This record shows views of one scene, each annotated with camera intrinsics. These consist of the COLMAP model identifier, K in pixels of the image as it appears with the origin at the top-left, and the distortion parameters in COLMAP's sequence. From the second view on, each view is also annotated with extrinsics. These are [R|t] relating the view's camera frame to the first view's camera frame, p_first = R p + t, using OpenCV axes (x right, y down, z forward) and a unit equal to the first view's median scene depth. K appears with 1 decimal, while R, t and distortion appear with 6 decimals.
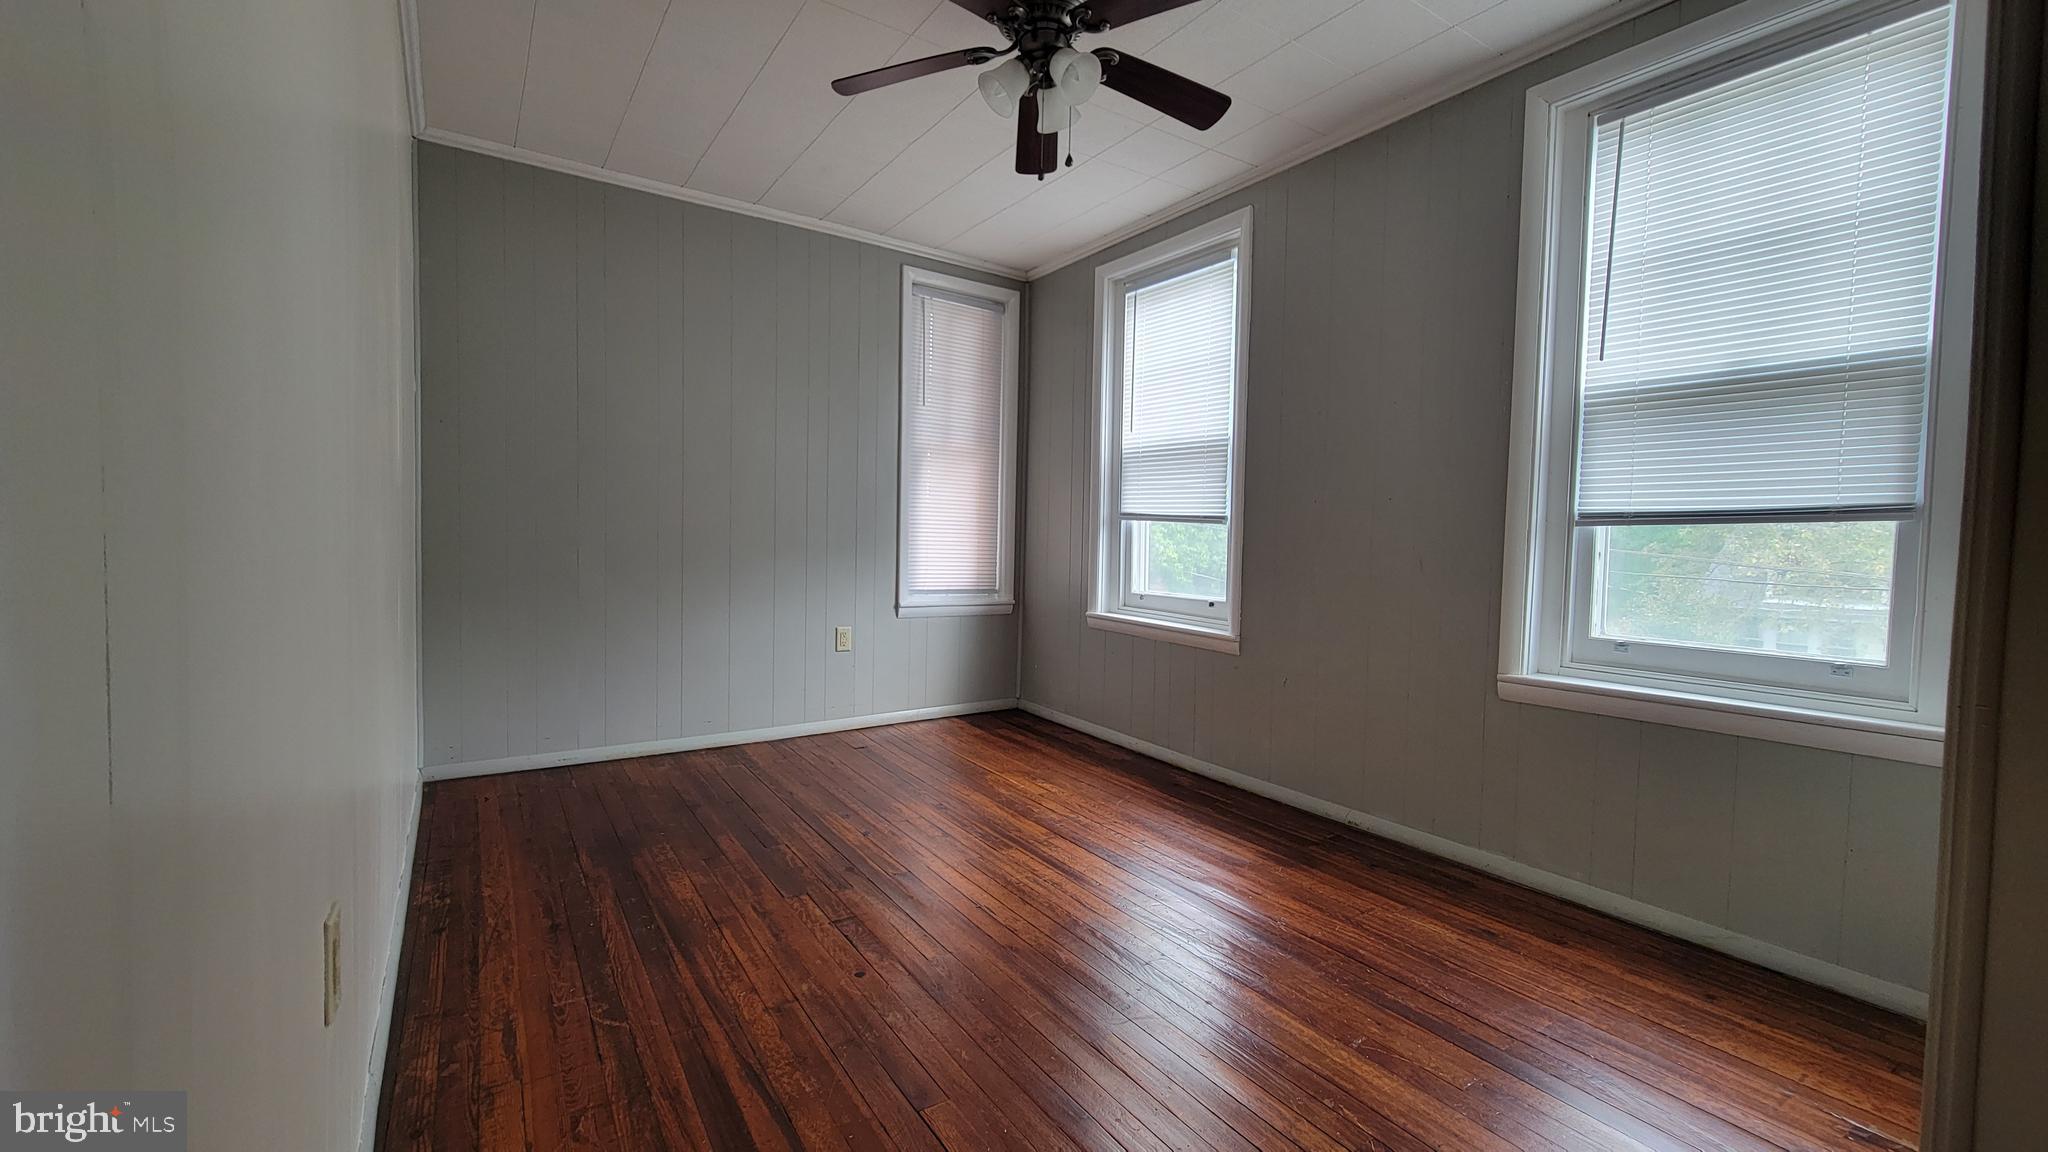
lens RADIAL K [[834.2, 0, 1016.7], [0, 834.2, 571.4], [0, 0, 1]] dist [0.000872, 0.000000]
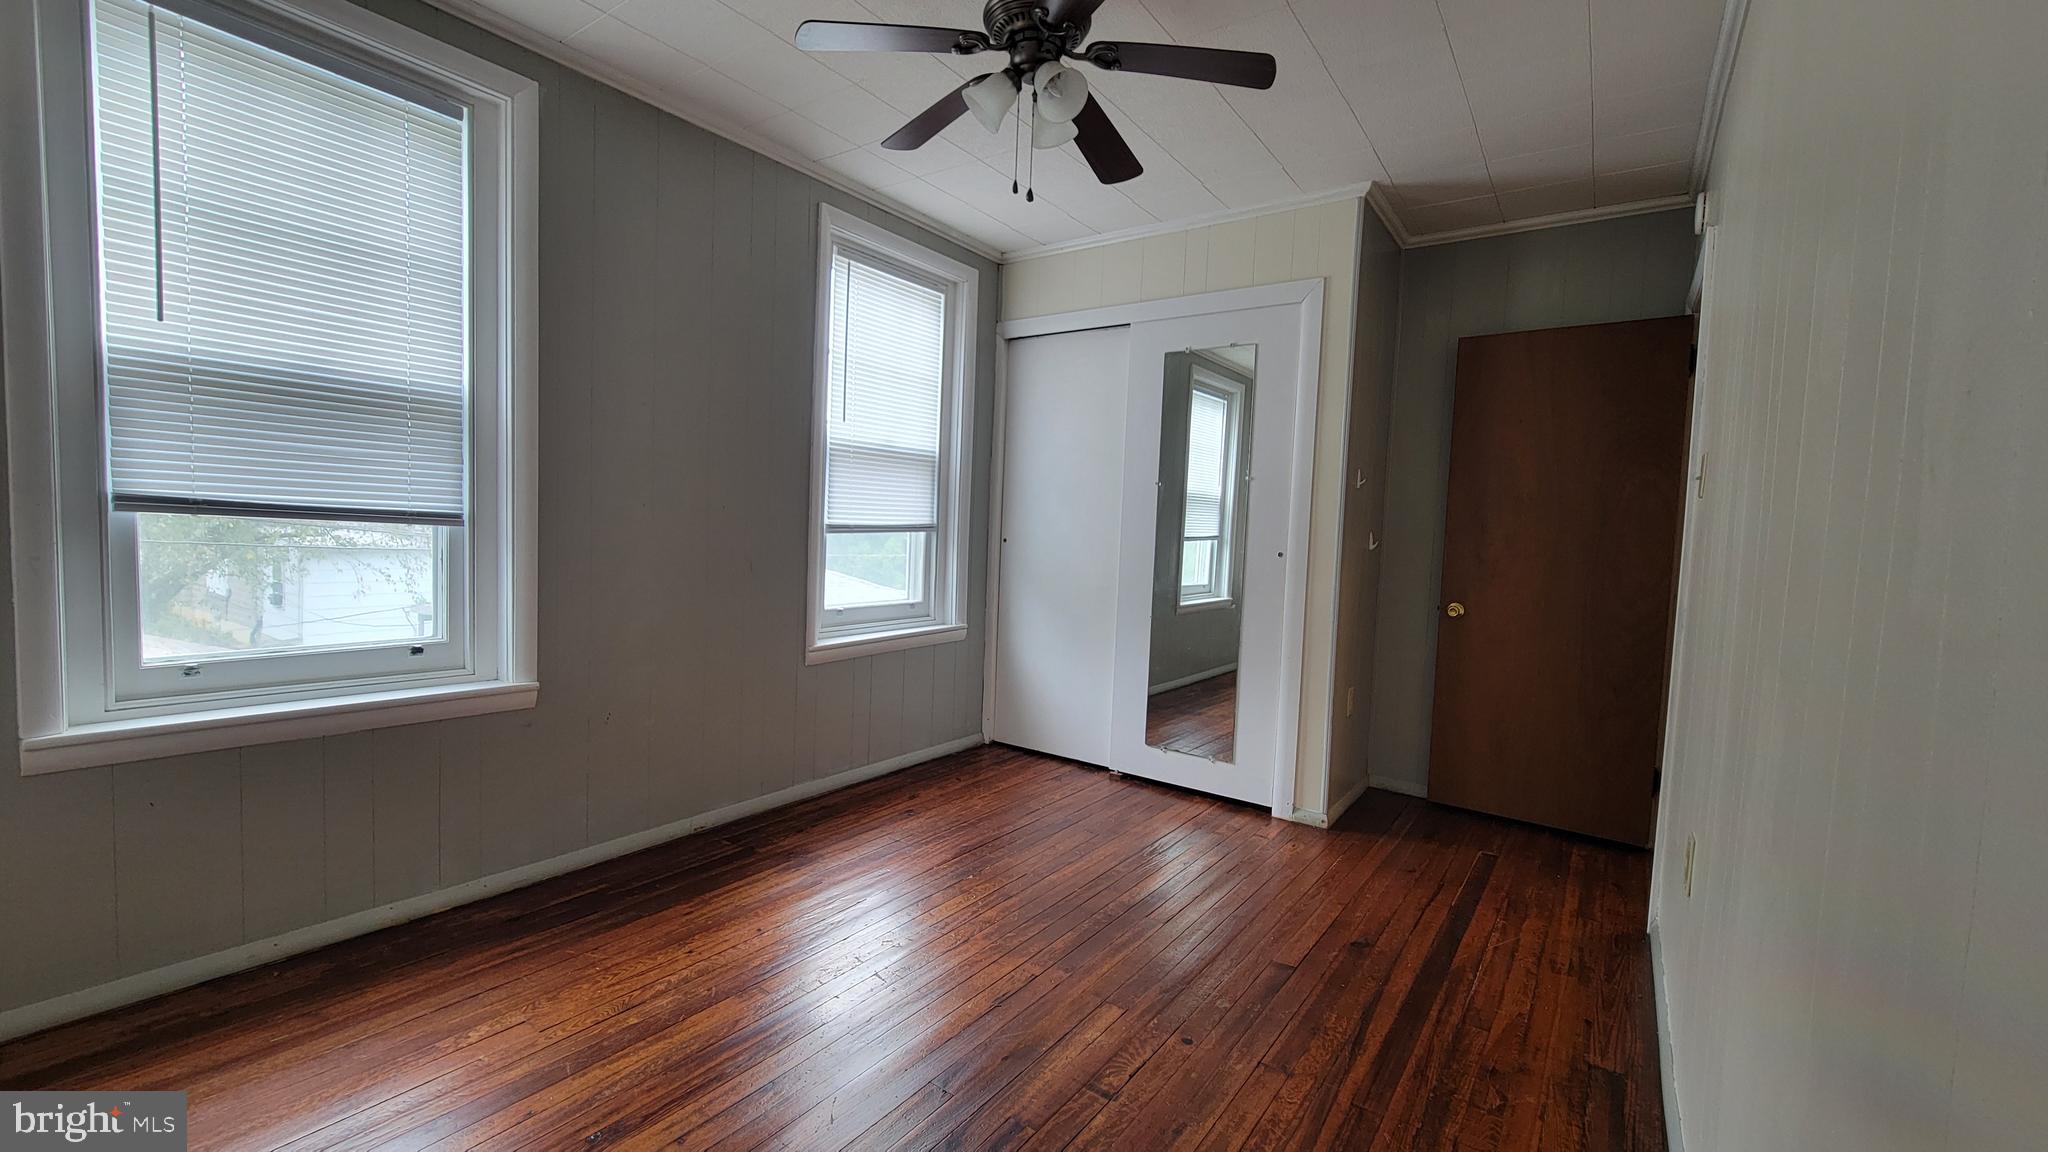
lens RADIAL K [[834.2, 0, 1016.7], [0, 834.2, 571.4], [0, 0, 1]] dist [0.000872, 0.000000]
pose [[-0.349531, -0.092452, 0.932352, -0.889600], [-0.008448, 0.995390, 0.095535, -0.147190], [-0.936887, 0.025516, -0.348701, 1.368379]]
